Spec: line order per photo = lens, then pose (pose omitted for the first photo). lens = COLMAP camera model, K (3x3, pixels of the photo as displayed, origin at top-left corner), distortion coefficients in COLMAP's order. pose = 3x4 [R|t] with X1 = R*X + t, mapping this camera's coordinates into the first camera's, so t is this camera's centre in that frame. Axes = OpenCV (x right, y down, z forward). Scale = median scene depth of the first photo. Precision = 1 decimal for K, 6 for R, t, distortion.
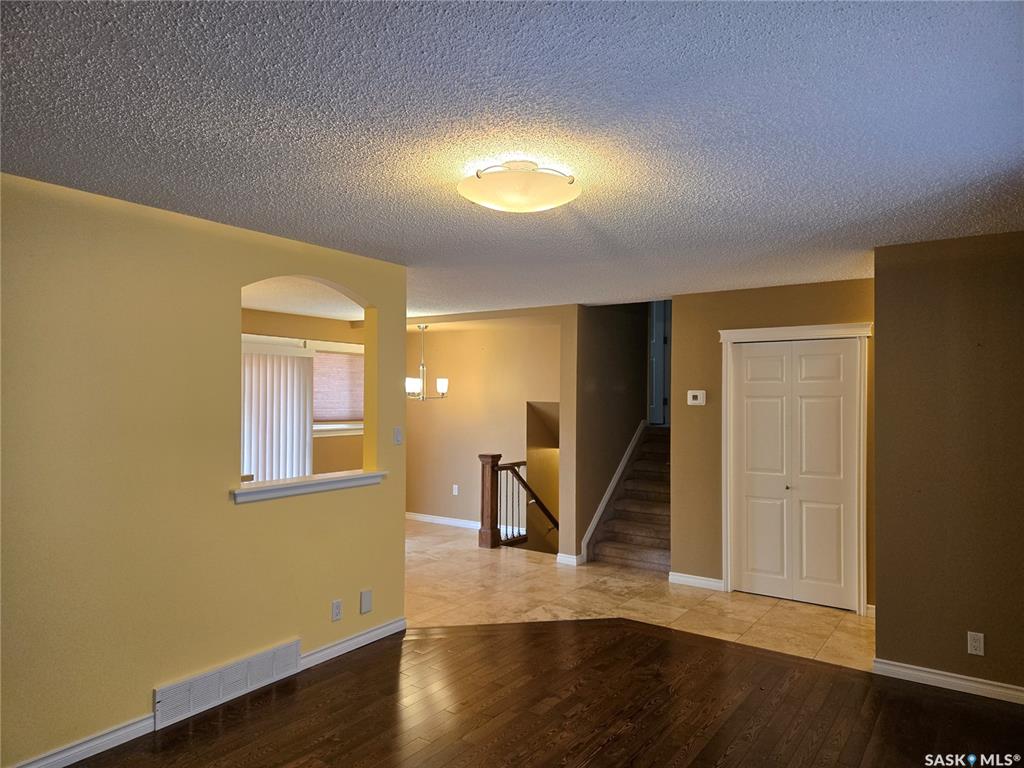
lens RADIAL K [[682.9, 0, 512.2], [0, 682.9, 388.8], [0, 0, 1]] dist [0.066321, -0.053426]
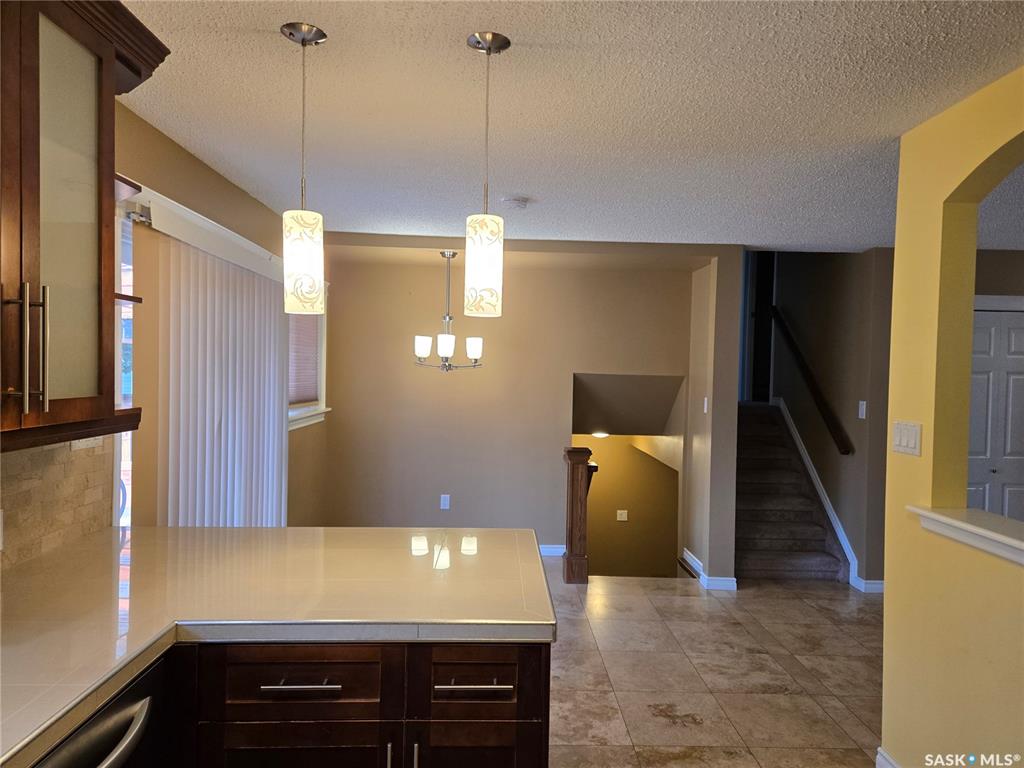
lens RADIAL K [[682.9, 0, 508.9], [0, 682.9, 385.9], [0, 0, 1]] dist [0.066321, -0.053426]
pose [[0.802986, -0.003745, 0.595986, -0.617432], [-0.022984, 0.999042, 0.037244, 0.009236], [-0.595554, -0.043604, 0.802131, 0.593587]]
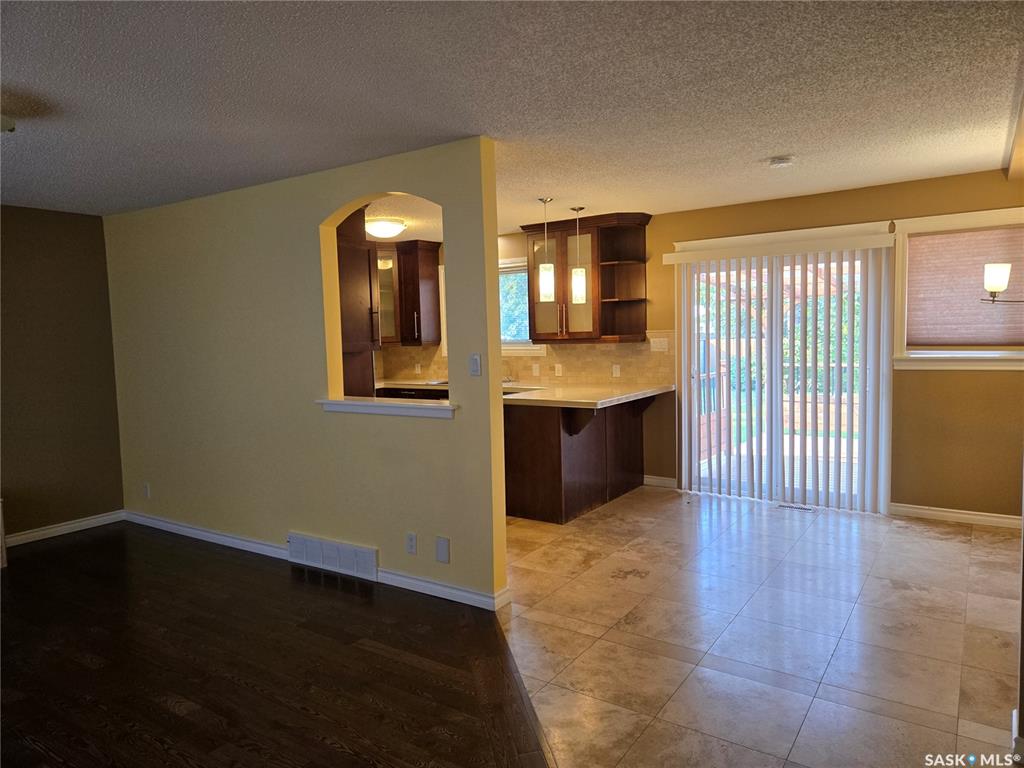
lens RADIAL K [[682.9, 0, 514.8], [0, 682.9, 378.3], [0, 0, 1]] dist [0.066321, -0.053426]
pose [[0.022279, 0.068844, -0.997379, 0.477649], [0.035739, 0.996934, 0.069612, 0.026614], [0.999113, -0.037197, 0.019750, 0.809383]]
